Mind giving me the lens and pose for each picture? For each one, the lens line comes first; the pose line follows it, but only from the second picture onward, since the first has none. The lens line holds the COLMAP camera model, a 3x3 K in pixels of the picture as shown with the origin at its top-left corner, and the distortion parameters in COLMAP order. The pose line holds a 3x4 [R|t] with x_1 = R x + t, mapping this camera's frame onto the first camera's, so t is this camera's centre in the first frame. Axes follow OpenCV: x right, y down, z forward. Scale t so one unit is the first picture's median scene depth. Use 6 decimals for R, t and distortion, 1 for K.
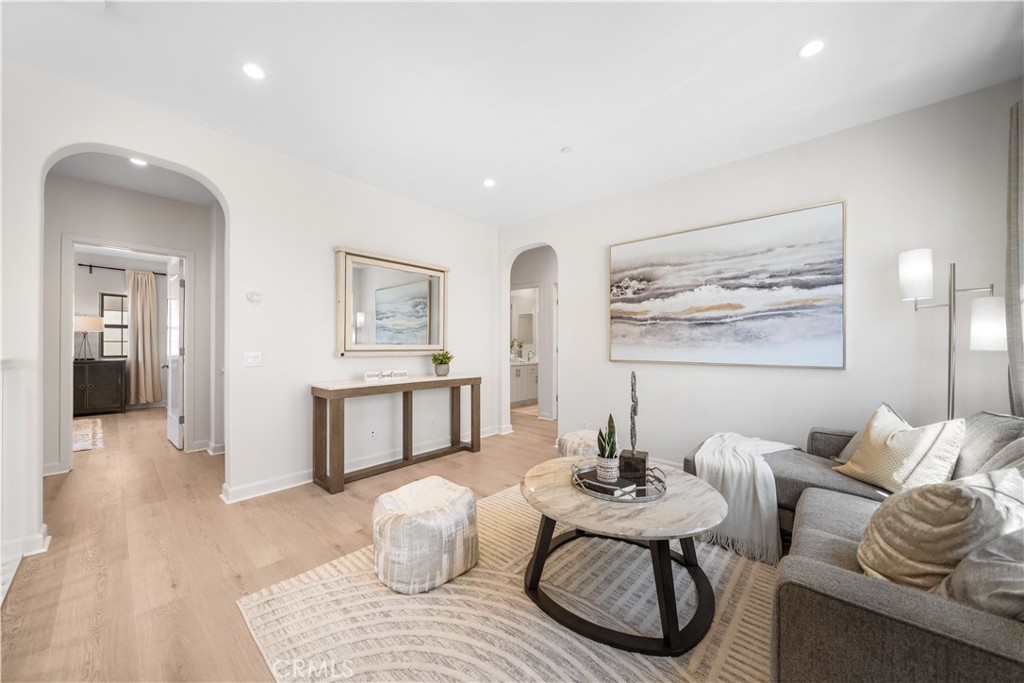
lens RADIAL K [[363.2, 0, 510.6], [0, 363.2, 343.5], [0, 0, 1]] dist [-0.007279, -0.000482]
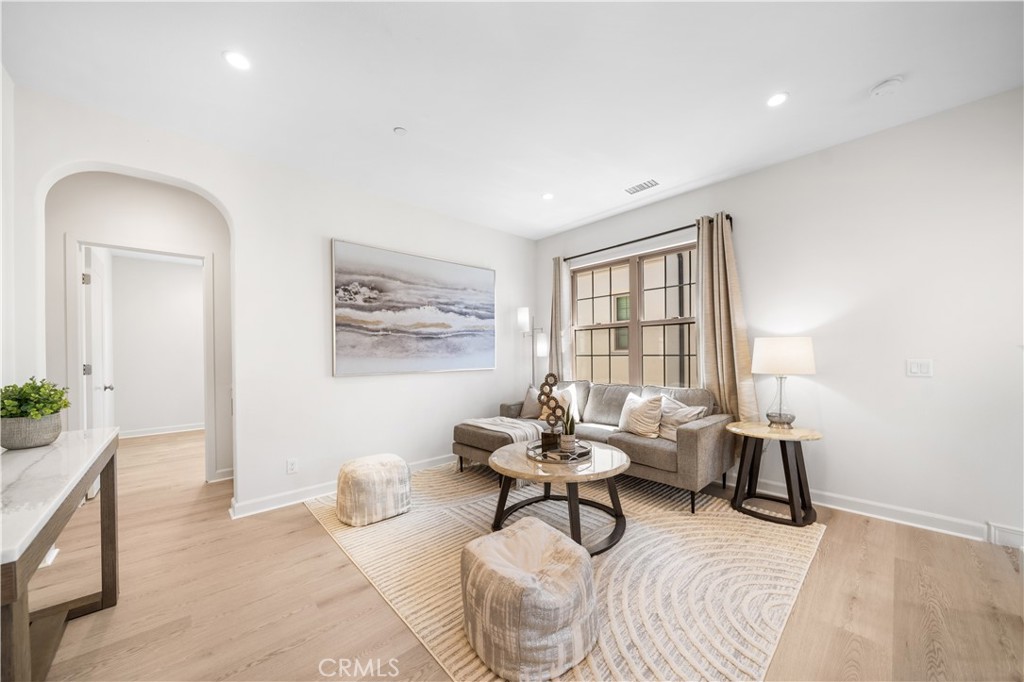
lens RADIAL K [[363.2, 0, 524.4], [0, 363.2, 355.5], [0, 0, 1]] dist [-0.007279, -0.000482]
pose [[0.065988, -0.001773, 0.997819, -0.599426], [0.013014, 0.999915, 0.000916, 0.006411], [-0.997736, 0.012925, 0.066005, 0.569657]]
